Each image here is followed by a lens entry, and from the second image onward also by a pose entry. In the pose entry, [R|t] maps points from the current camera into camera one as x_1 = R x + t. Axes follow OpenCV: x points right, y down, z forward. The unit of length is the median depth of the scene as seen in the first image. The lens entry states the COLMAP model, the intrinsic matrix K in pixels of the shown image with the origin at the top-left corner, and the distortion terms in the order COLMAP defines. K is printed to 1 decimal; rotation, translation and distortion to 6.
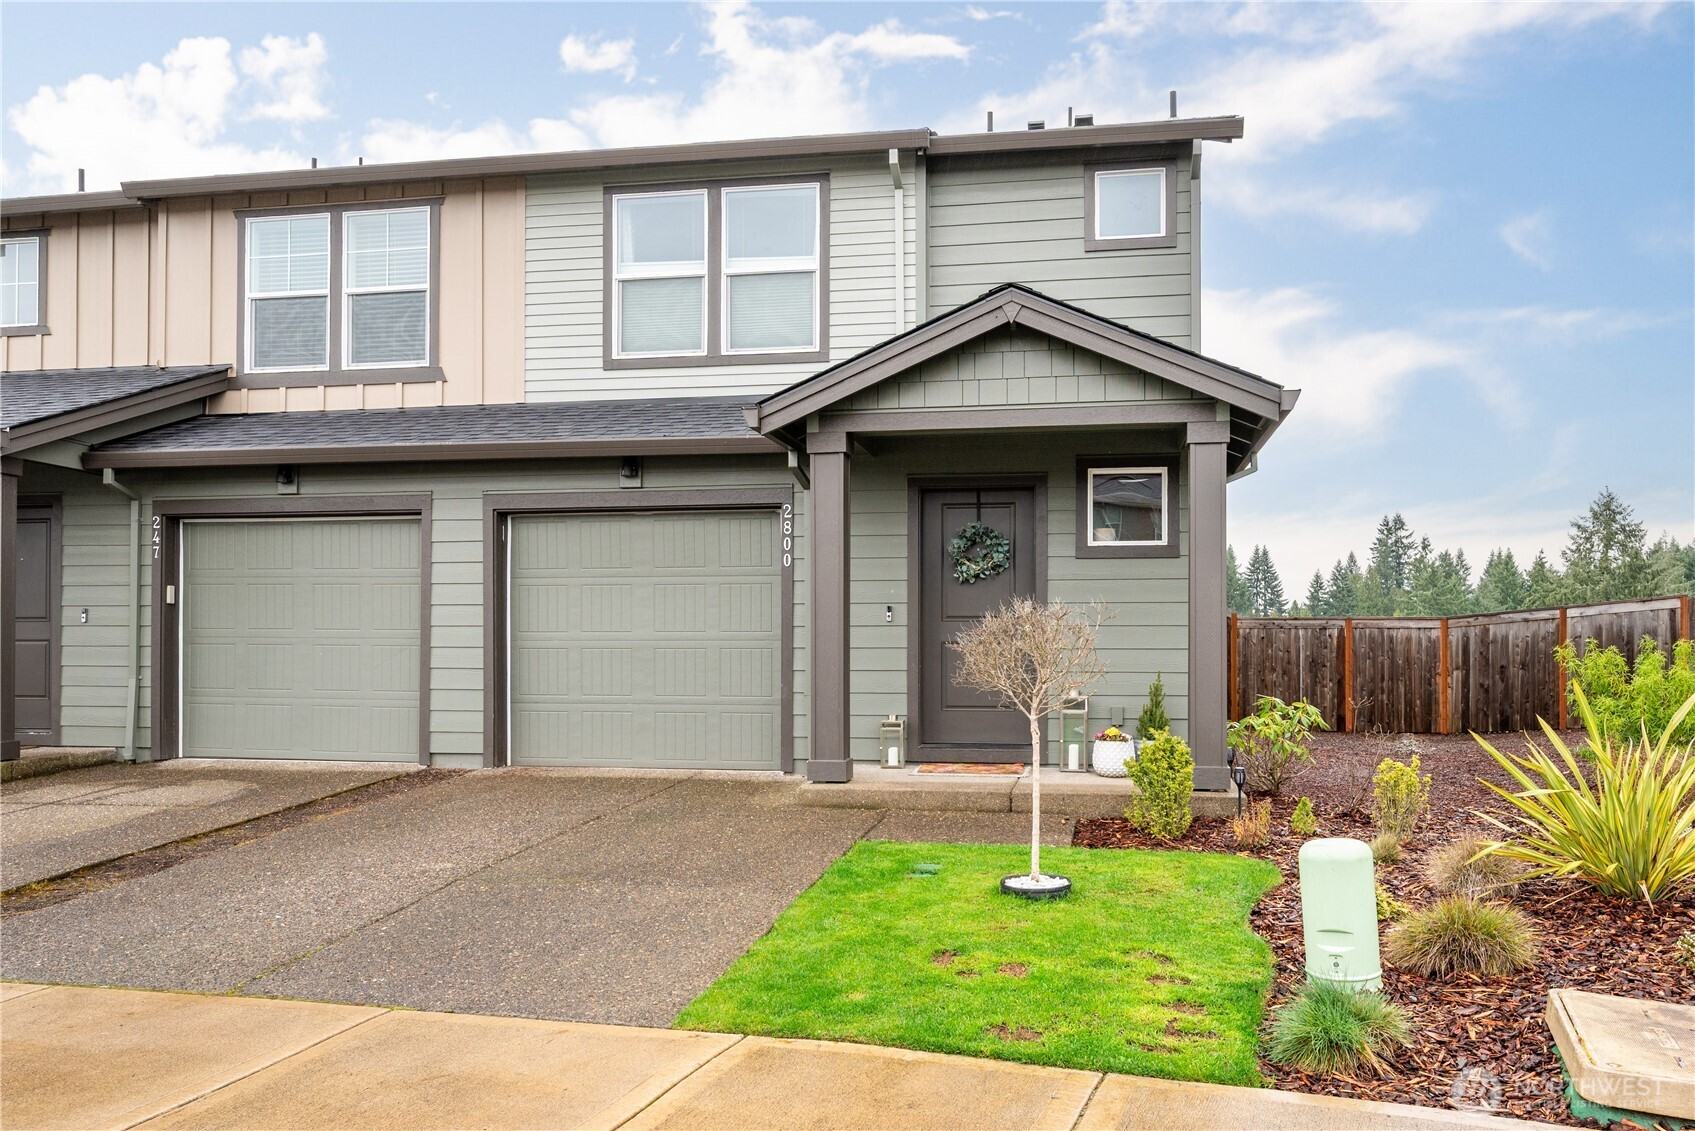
lens RADIAL K [[1553.1, 0, 847.5], [0, 1553.1, 565.5], [0, 0, 1]] dist [-0.002229, -0.002051]
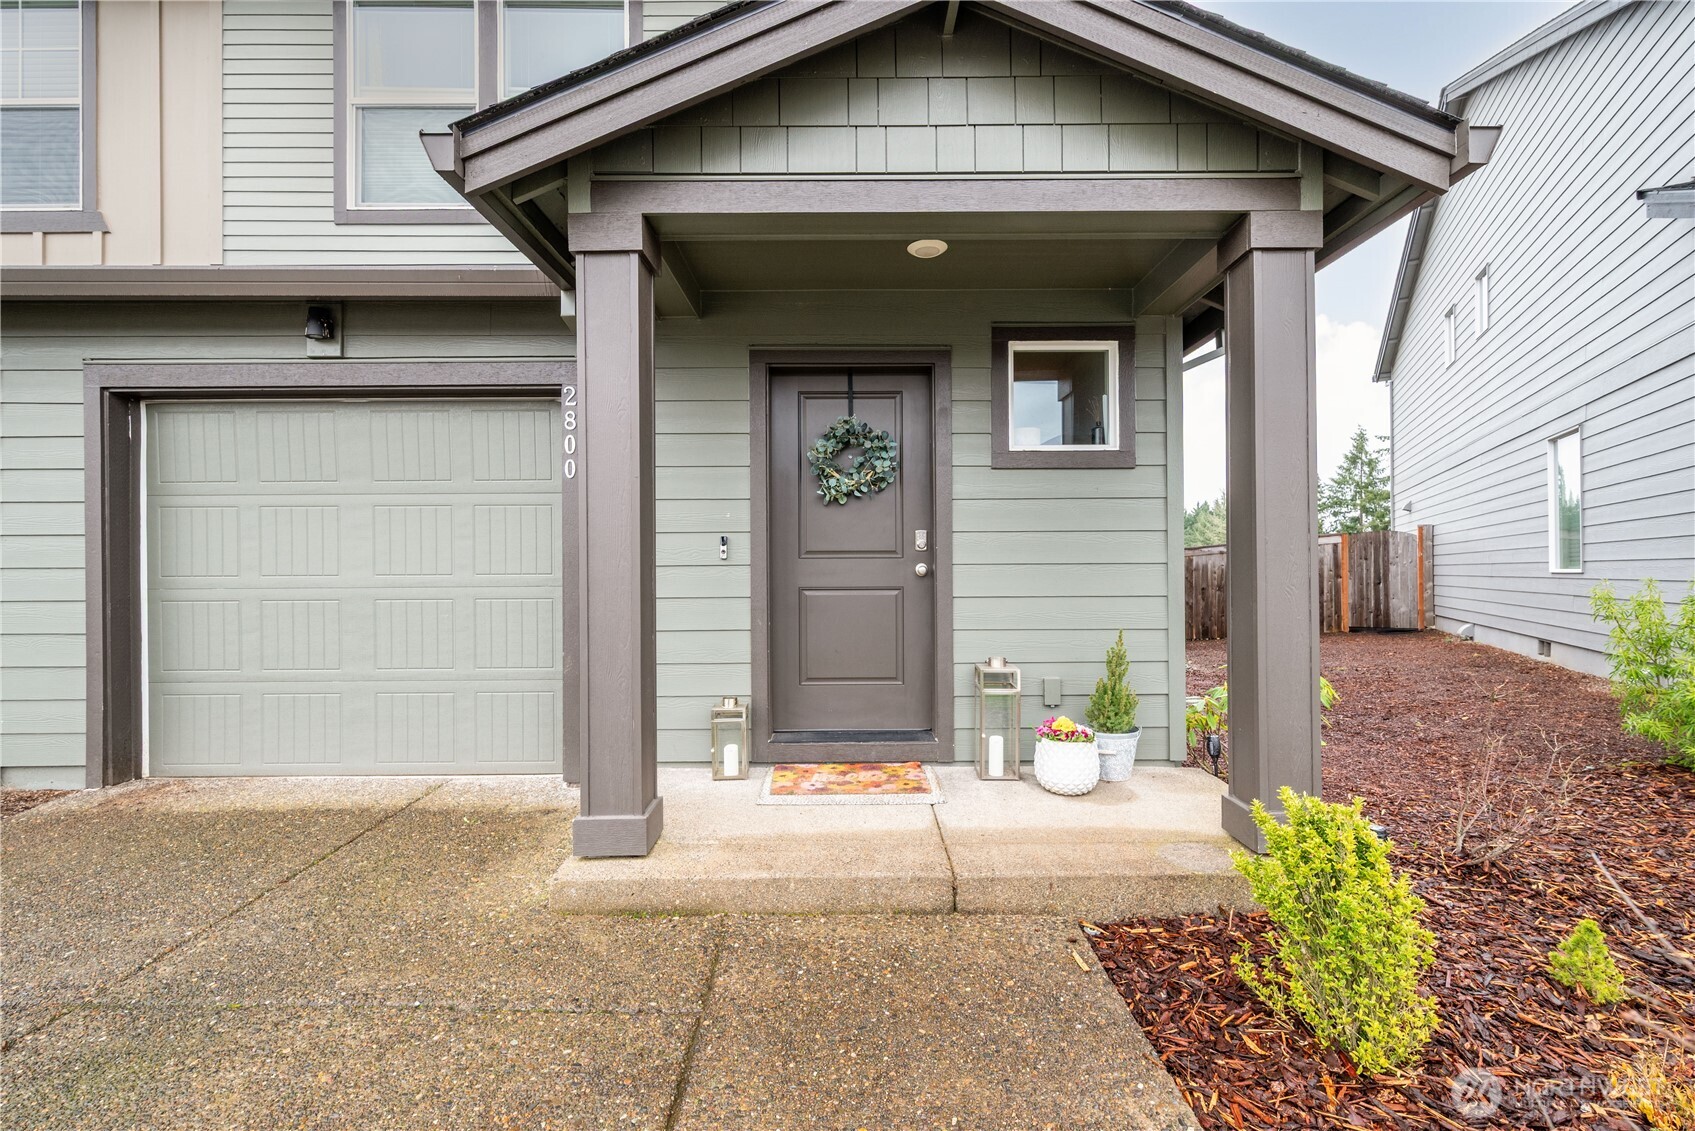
lens RADIAL K [[754.8, 0, 847.5], [0, 754.8, 565.5], [0, 0, 1]] dist [0.003309, 0.000257]
pose [[0.981447, -0.006831, 0.191612, 0.016520], [-0.003122, 0.998663, 0.051593, 0.021509], [-0.191708, -0.051234, 0.980114, 0.661535]]
